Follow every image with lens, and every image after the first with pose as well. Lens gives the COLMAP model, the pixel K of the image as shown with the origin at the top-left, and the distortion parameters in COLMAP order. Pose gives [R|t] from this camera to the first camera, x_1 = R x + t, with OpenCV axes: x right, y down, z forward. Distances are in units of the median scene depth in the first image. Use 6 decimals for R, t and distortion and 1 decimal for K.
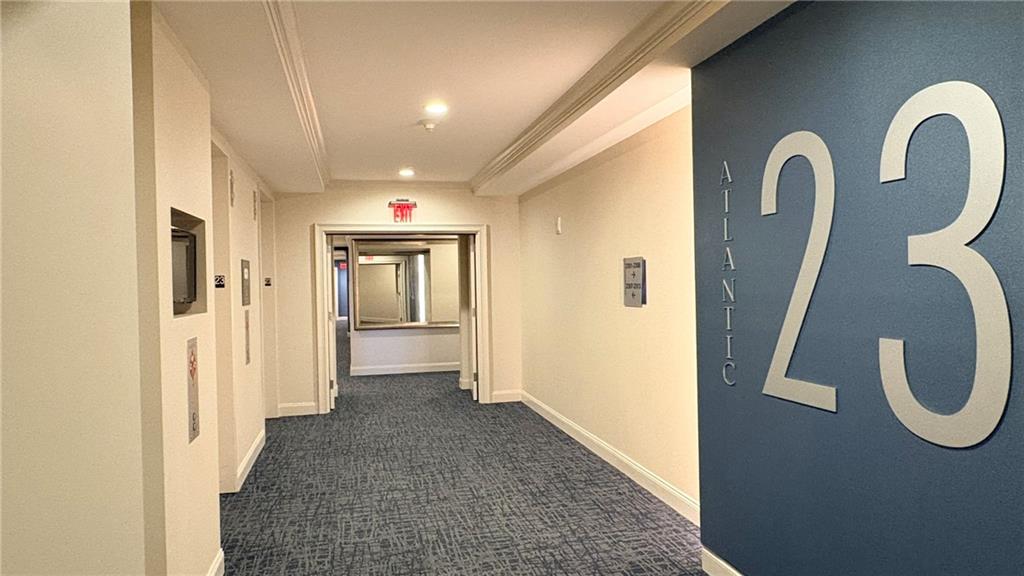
lens RADIAL K [[652.5, 0, 513.1], [0, 652.5, 289.3], [0, 0, 1]] dist [-0.004100, 0.000507]
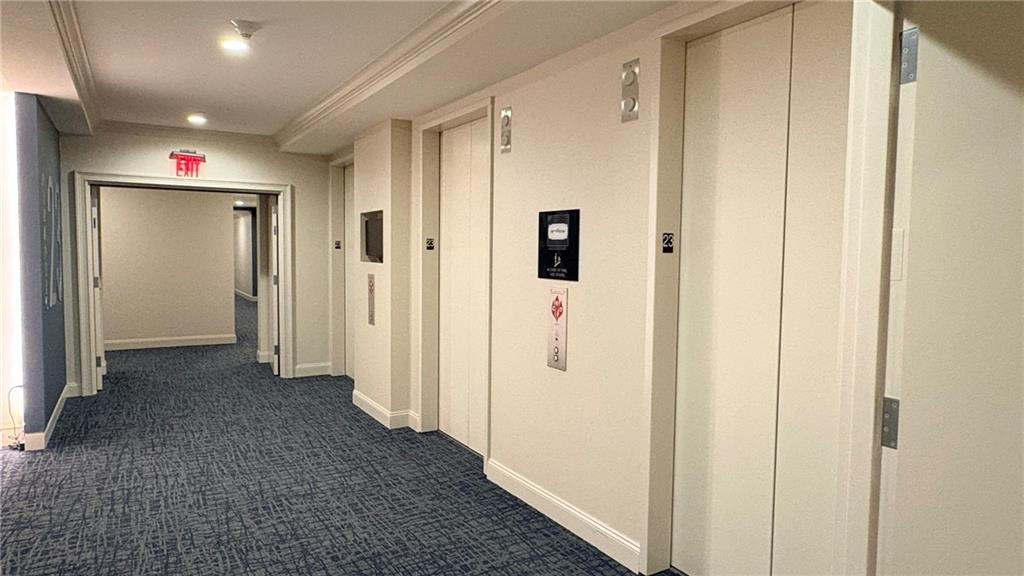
lens RADIAL K [[652.5, 0, 509.5], [0, 652.5, 291.8], [0, 0, 1]] dist [-0.004100, 0.000507]
pose [[-0.958842, 0.022922, -0.283014, -0.219015], [0.000016, 0.996741, 0.080674, -0.019578], [0.283940, 0.077349, -0.955717, 1.999381]]
